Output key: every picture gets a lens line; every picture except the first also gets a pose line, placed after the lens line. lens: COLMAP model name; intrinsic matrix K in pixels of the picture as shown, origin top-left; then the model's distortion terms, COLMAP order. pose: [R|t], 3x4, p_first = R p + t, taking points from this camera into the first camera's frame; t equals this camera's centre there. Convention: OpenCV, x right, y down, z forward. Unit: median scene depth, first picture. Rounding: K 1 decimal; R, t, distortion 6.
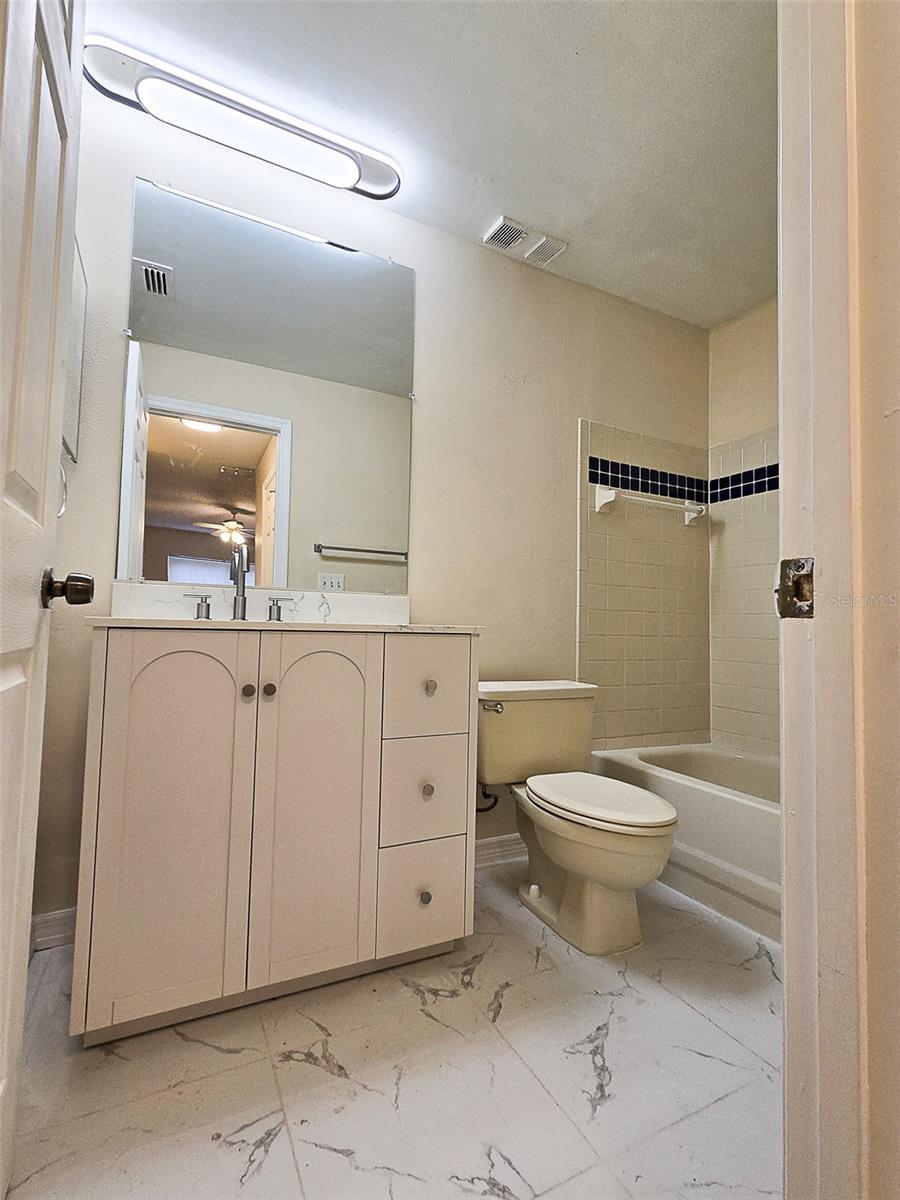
lens RADIAL K [[554.3, 0, 447.1], [0, 554.3, 598.1], [0, 0, 1]] dist [-0.000560, 0.002666]
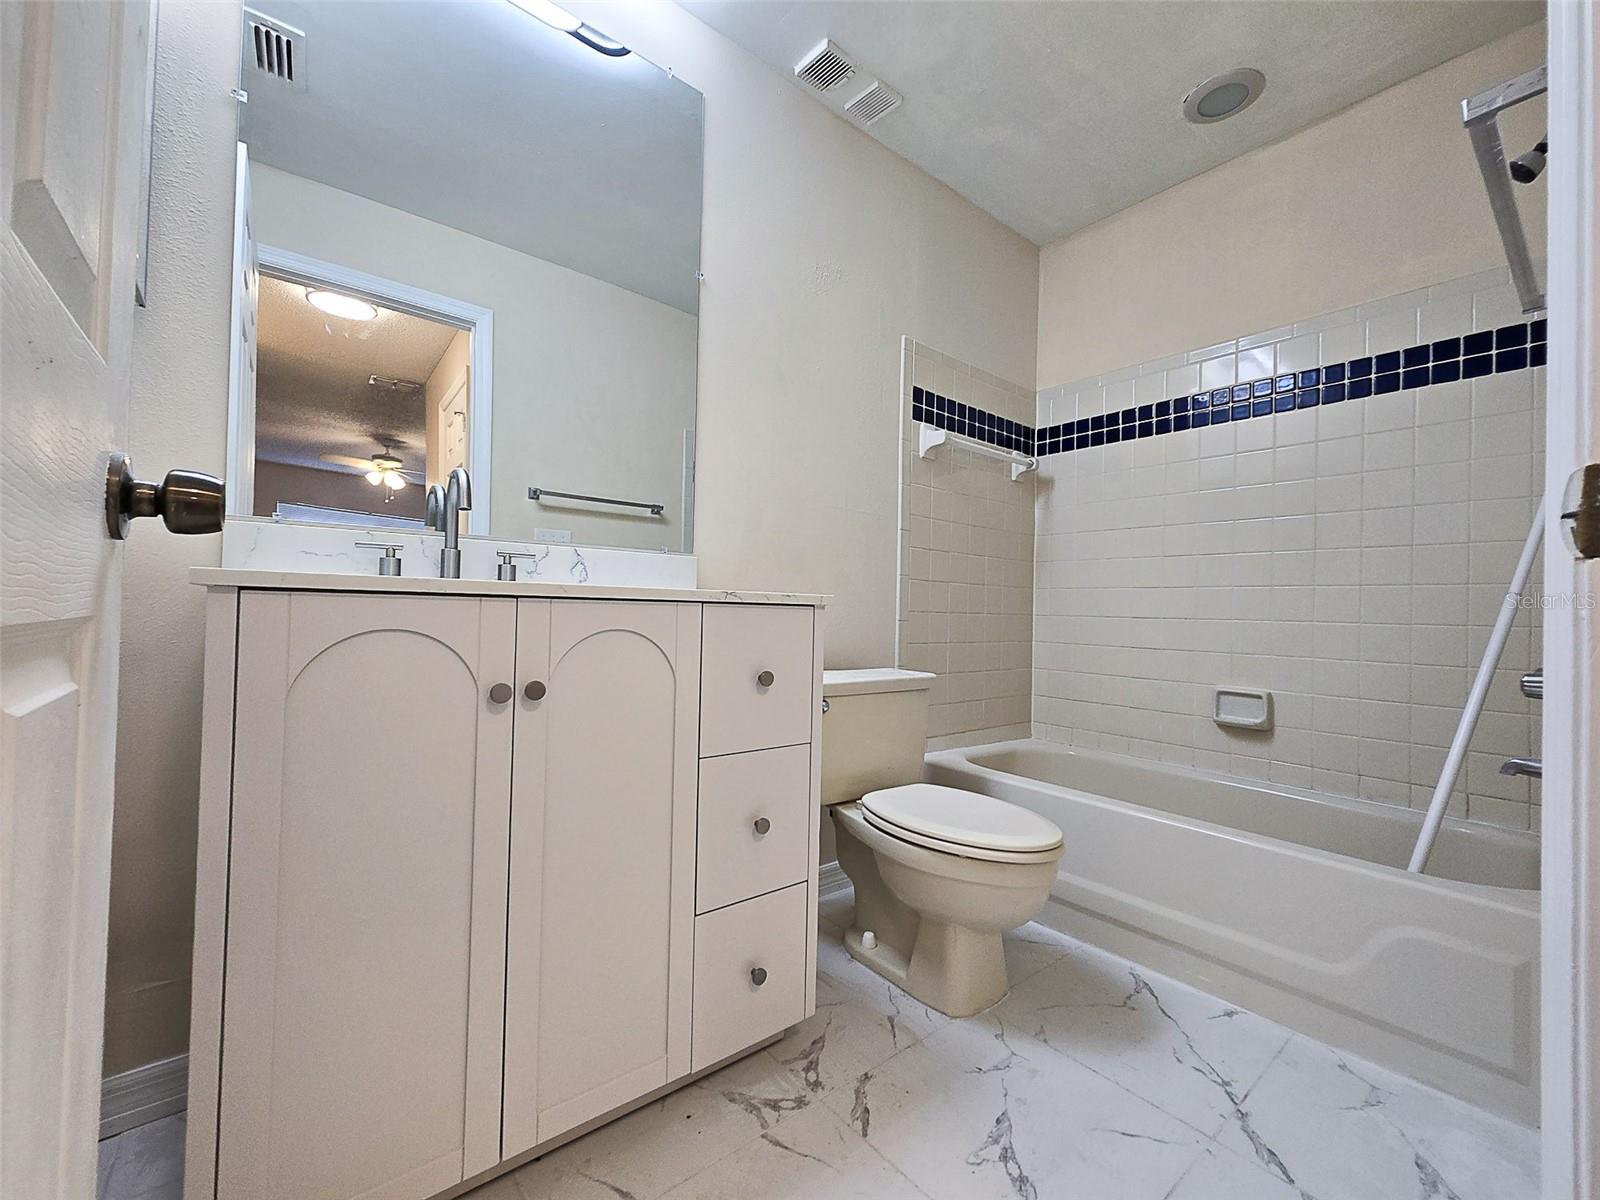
lens RADIAL K [[655.1, 0, 812.4], [0, 655.1, 601.3], [0, 0, 1]] dist [0.002709, -0.000080]
pose [[0.974966, 0.003658, 0.222323, -0.134686], [-0.013190, 0.999055, 0.041403, 0.021630], [-0.221962, -0.043299, 0.974094, 0.158067]]
